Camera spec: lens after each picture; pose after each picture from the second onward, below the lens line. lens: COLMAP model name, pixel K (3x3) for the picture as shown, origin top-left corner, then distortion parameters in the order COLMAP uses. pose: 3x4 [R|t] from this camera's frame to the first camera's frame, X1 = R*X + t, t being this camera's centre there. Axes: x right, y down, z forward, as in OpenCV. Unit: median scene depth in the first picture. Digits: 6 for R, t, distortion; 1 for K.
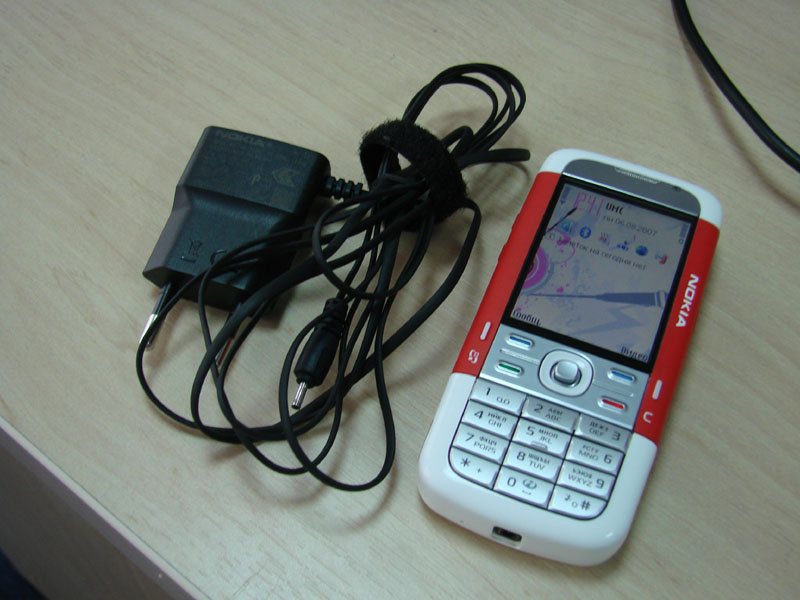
lens RADIAL K [[1093.2, 0, 400.0], [0, 1093.2, 300.0], [0, 0, 1]] dist [-0.203276, 0.399117]
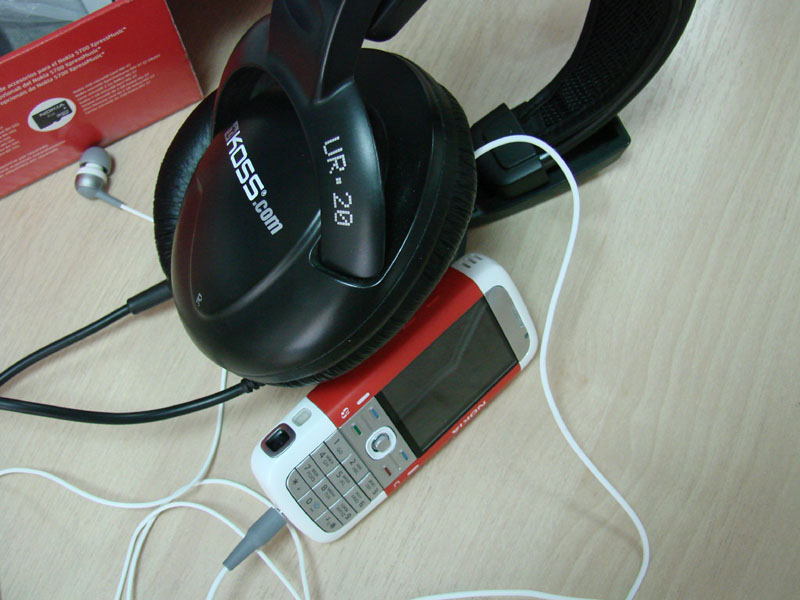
lens RADIAL K [[1093.2, 0, 400.0], [0, 1093.2, 300.0], [0, 0, 1]] dist [-0.203276, 0.399117]
pose [[0.644543, 0.367950, 0.670207, -0.875219], [-0.746329, 0.493114, 0.447025, -0.695411], [-0.166005, -0.788322, 0.592445, 0.288324]]
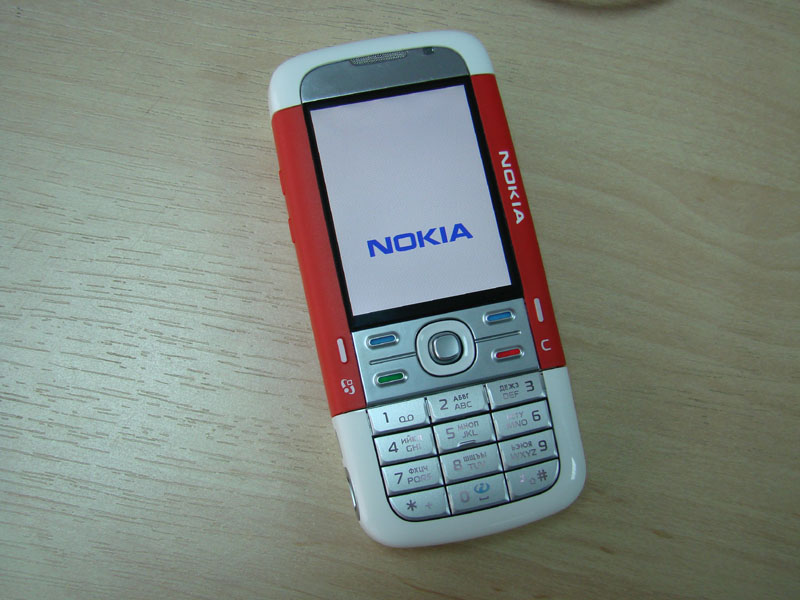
lens RADIAL K [[1093.2, 0, 400.0], [0, 1093.2, 300.0], [0, 0, 1]] dist [-0.203276, 0.399117]
pose [[0.825753, -0.541728, 0.157045, 0.001756], [0.422243, 0.778328, 0.464668, -0.398075], [-0.373956, -0.317390, 0.871447, 0.244134]]
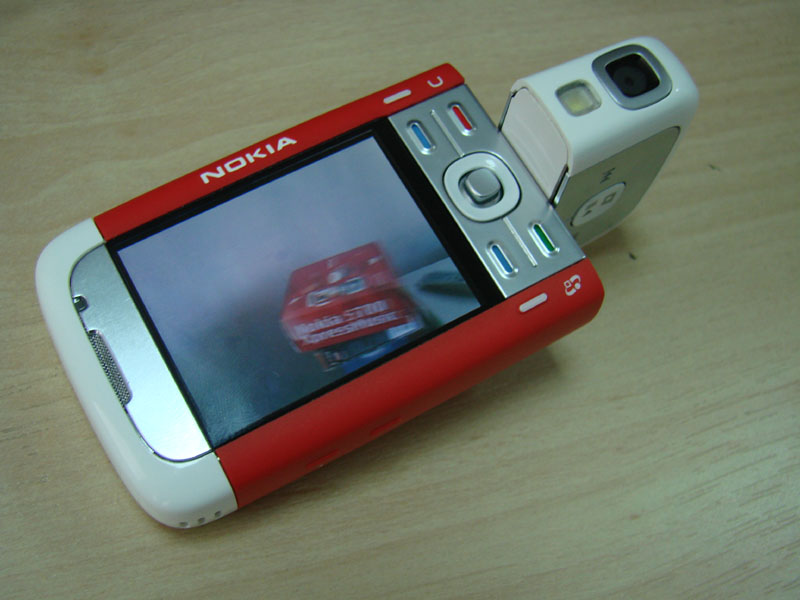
lens RADIAL K [[1093.2, 0, 400.0], [0, 1093.2, 300.0], [0, 0, 1]] dist [-0.203276, 0.399117]
pose [[-0.781789, -0.605419, 0.149244, 0.045166], [0.443525, -0.371687, 0.815557, -0.558721], [-0.438281, 0.703788, 0.559100, 0.684090]]
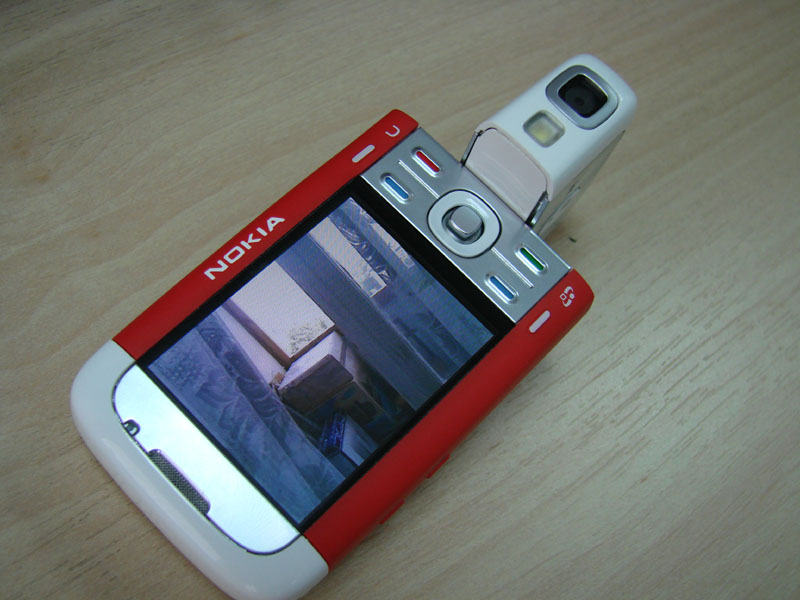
lens RADIAL K [[1093.2, 0, 400.0], [0, 1093.2, 300.0], [0, 0, 1]] dist [-0.203276, 0.399117]
pose [[-0.907885, -0.418381, -0.026500, 0.191476], [0.200276, -0.488393, 0.849330, -0.606705], [-0.368286, 0.765786, 0.527197, 0.663455]]
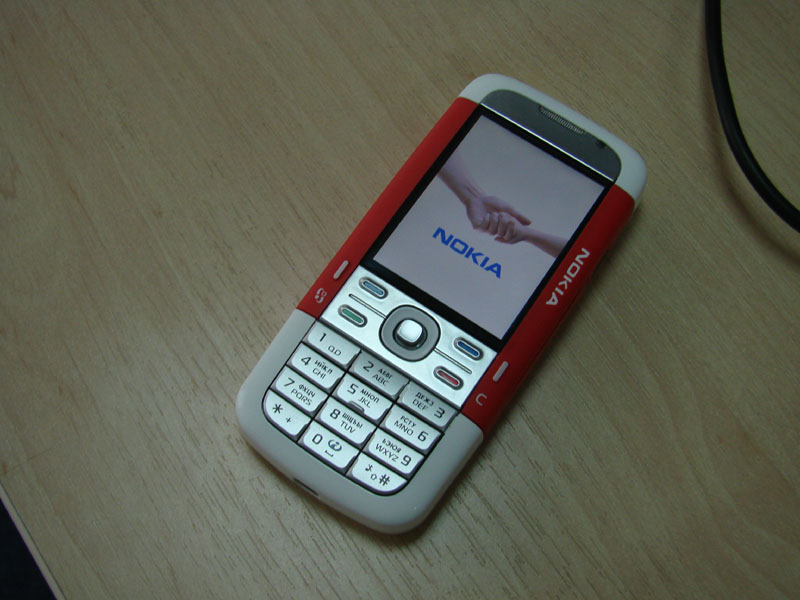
lens RADIAL K [[1093.2, 0, 400.0], [0, 1093.2, 300.0], [0, 0, 1]] dist [-0.203276, 0.399117]
pose [[0.976633, 0.194790, -0.090798, 0.225689], [-0.170531, 0.959508, 0.224195, -0.172726], [0.130792, -0.203472, 0.970305, 0.082762]]
